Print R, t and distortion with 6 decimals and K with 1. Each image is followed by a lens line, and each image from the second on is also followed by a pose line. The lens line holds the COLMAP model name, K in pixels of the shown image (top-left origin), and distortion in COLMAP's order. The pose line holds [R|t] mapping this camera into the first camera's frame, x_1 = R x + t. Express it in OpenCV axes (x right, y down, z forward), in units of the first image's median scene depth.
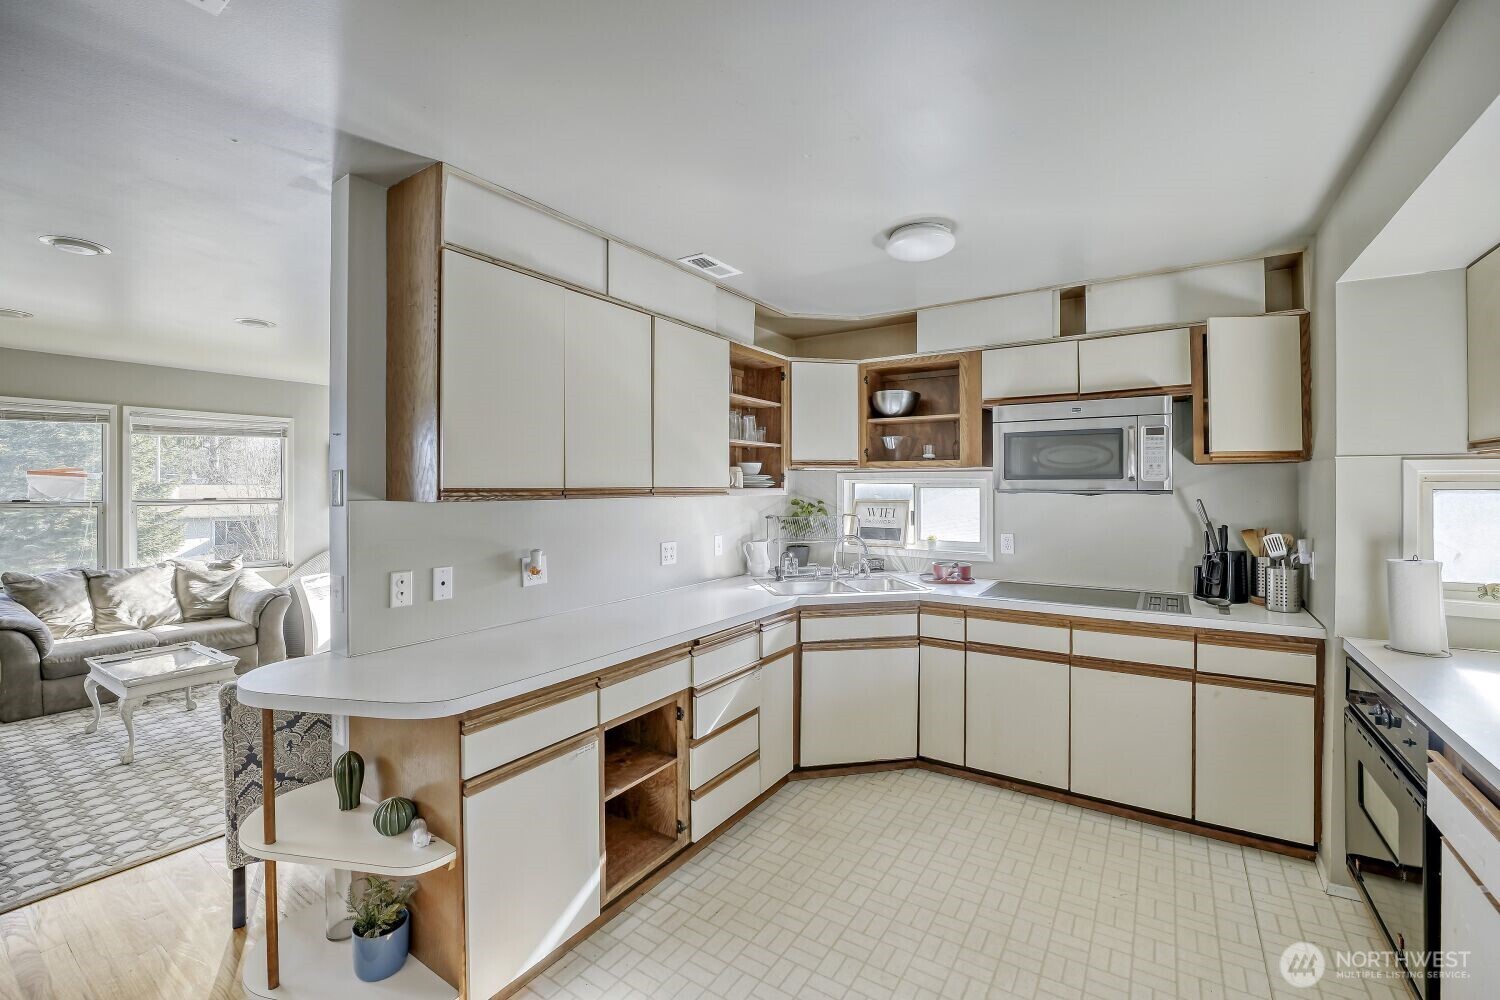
lens RADIAL K [[615.6, 0, 751.0], [0, 615.6, 486.3], [0, 0, 1]] dist [-0.022994, 0.000132]
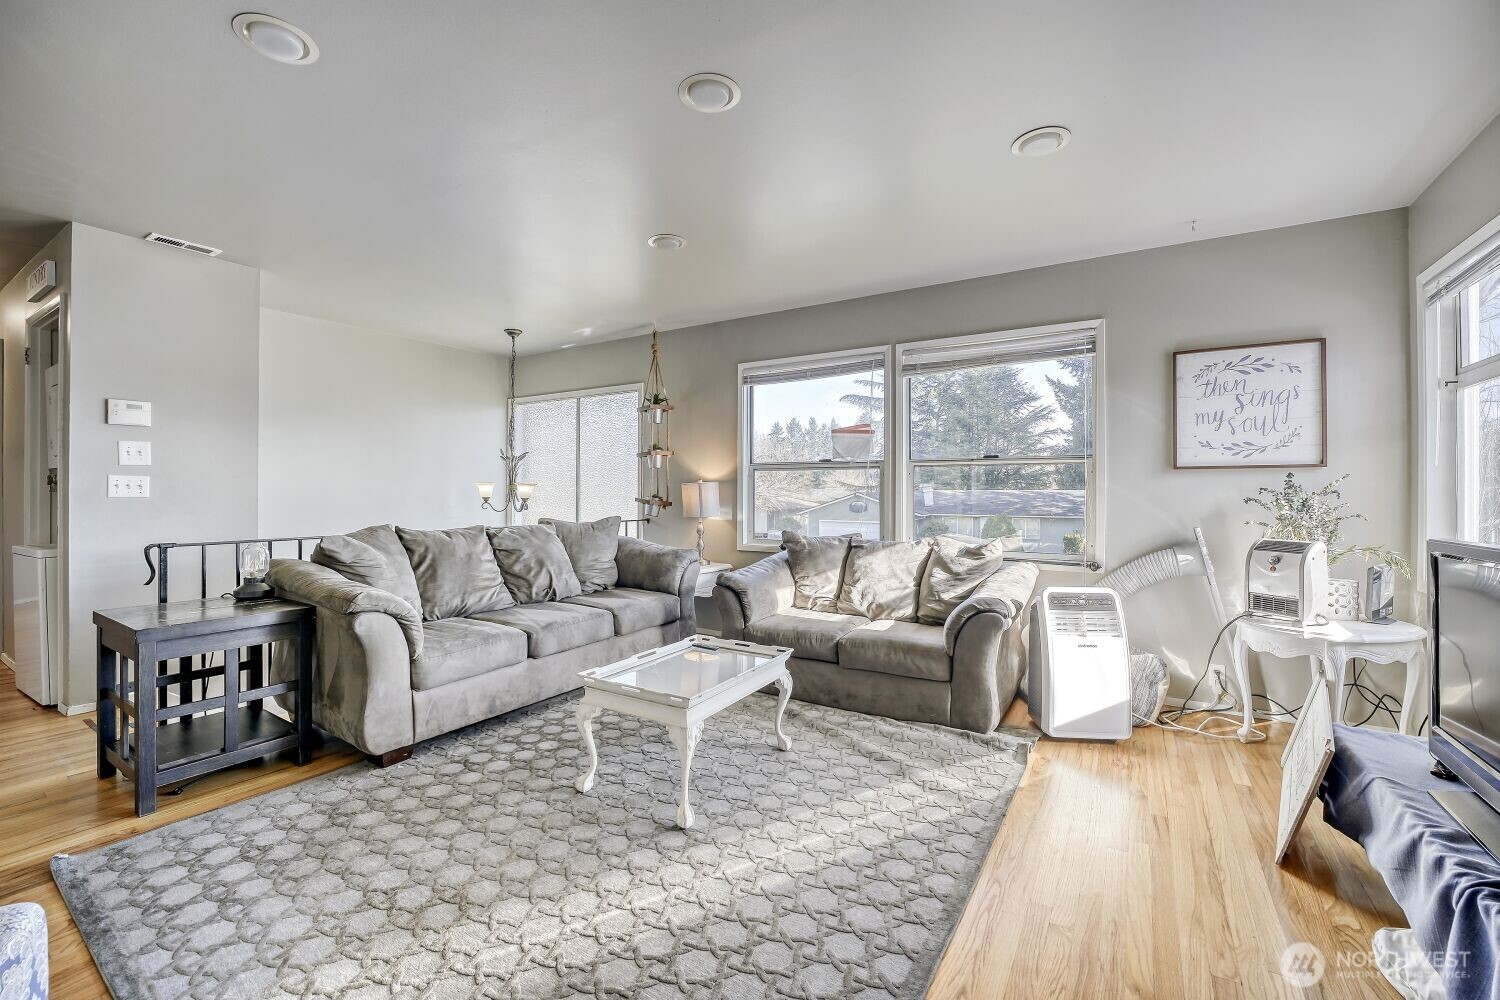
lens RADIAL K [[615.6, 0, 748.6], [0, 615.6, 492.5], [0, 0, 1]] dist [-0.022994, 0.000132]
pose [[0.010334, 0.006007, -0.999929, -0.072932], [0.002878, 0.999978, 0.006037, 0.023383], [0.999942, -0.002940, 0.010316, 0.286921]]
